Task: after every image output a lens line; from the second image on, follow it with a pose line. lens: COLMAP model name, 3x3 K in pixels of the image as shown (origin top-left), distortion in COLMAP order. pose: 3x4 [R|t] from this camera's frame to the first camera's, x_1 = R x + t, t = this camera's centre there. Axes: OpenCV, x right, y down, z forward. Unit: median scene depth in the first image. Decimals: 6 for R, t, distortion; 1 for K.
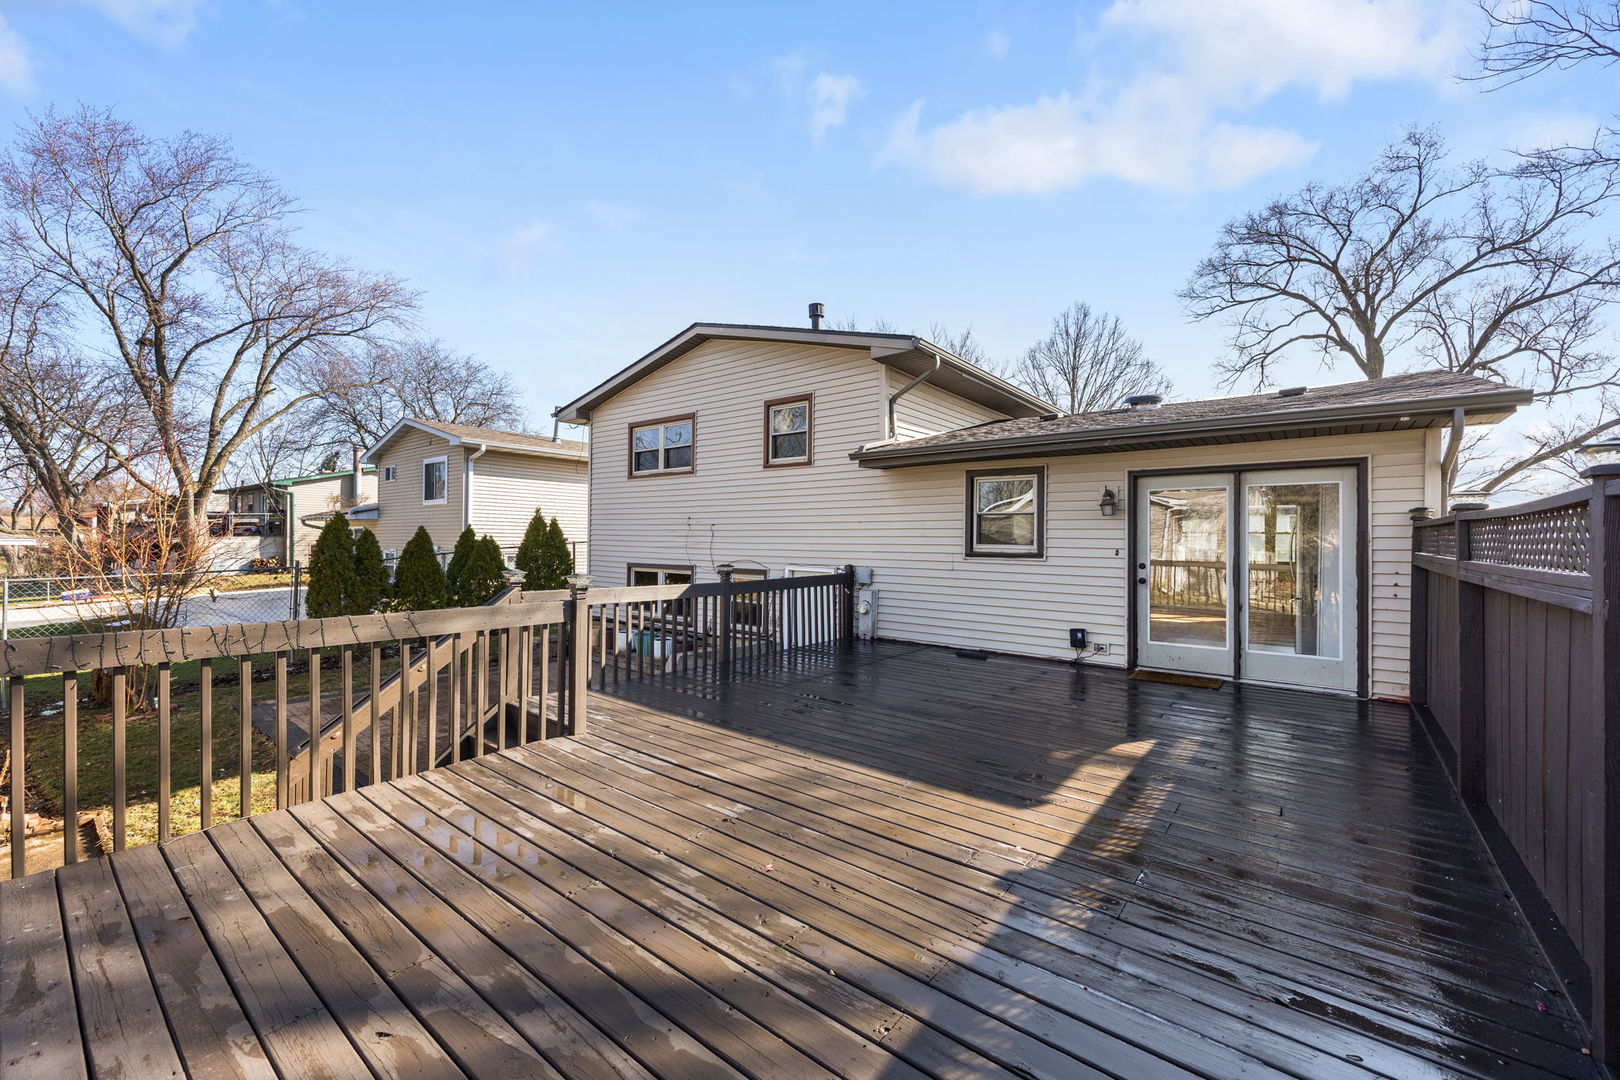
lens RADIAL K [[619.7, 0, 806.6], [0, 619.7, 543.1], [0, 0, 1]] dist [-0.003045, -0.000183]
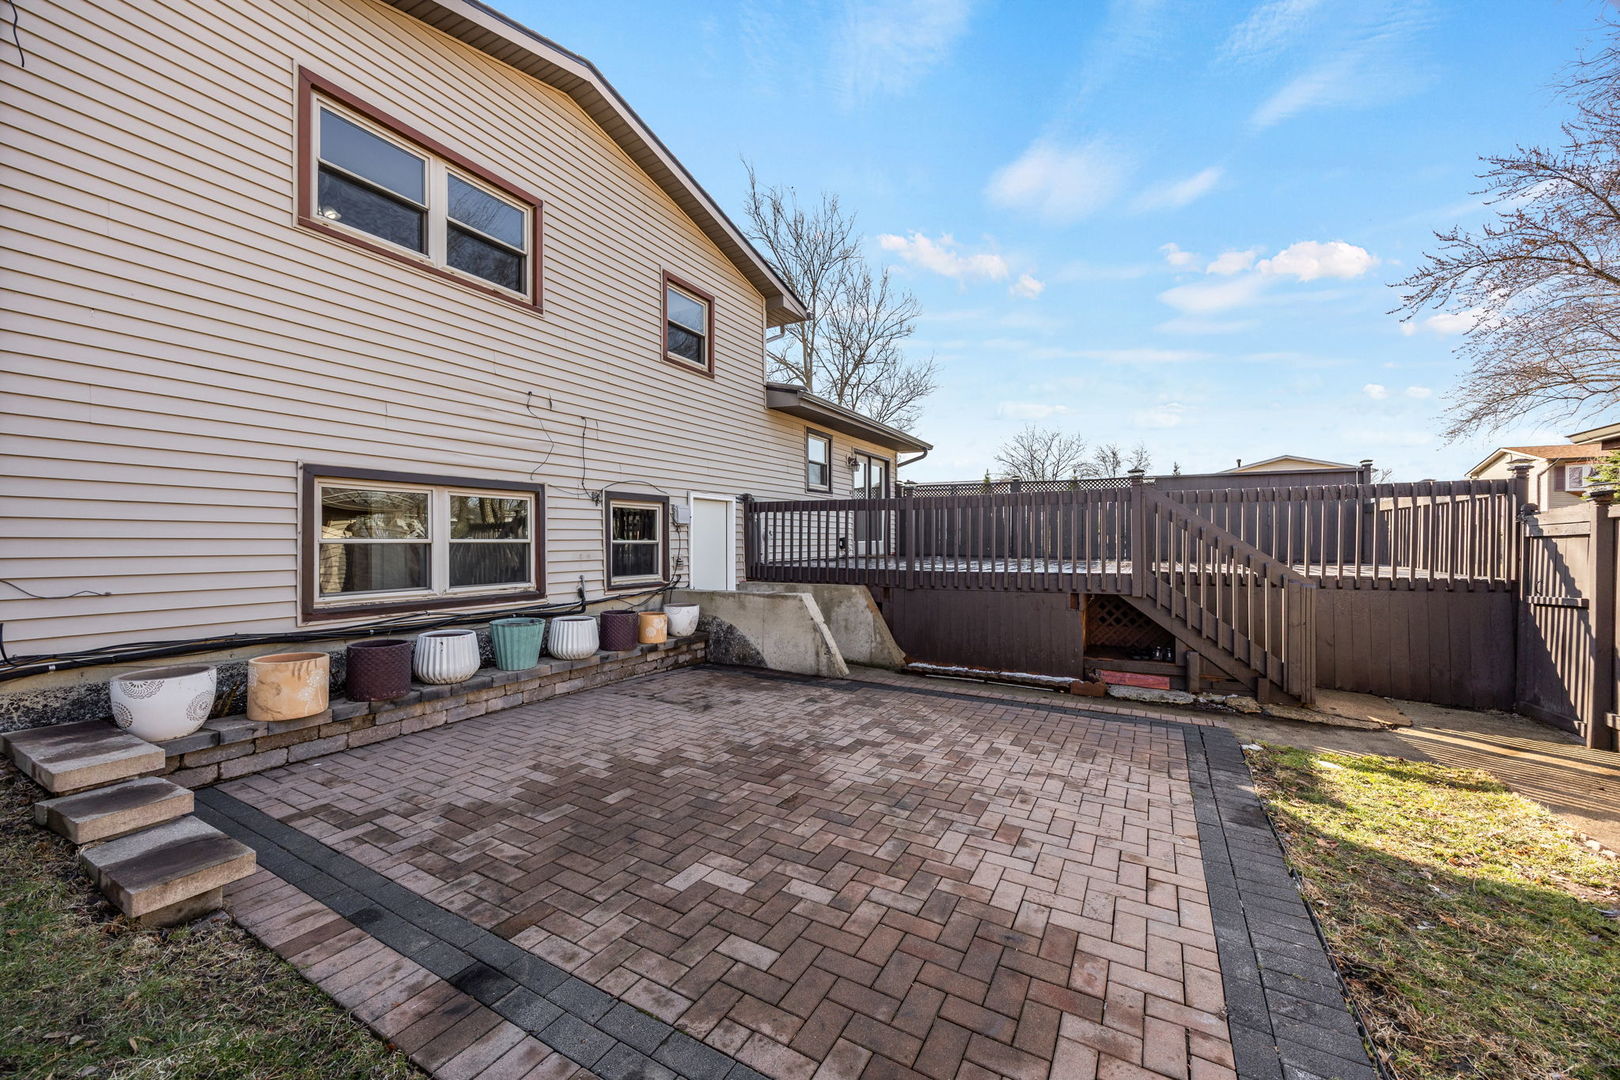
lens RADIAL K [[619.7, 0, 806.6], [0, 619.7, 543.1], [0, 0, 1]] dist [-0.003045, -0.000183]
pose [[-0.146497, -0.020057, 0.989008, -1.121542], [-0.002795, 0.999799, 0.019862, 0.114035], [-0.989207, 0.000145, -0.146523, 1.259731]]
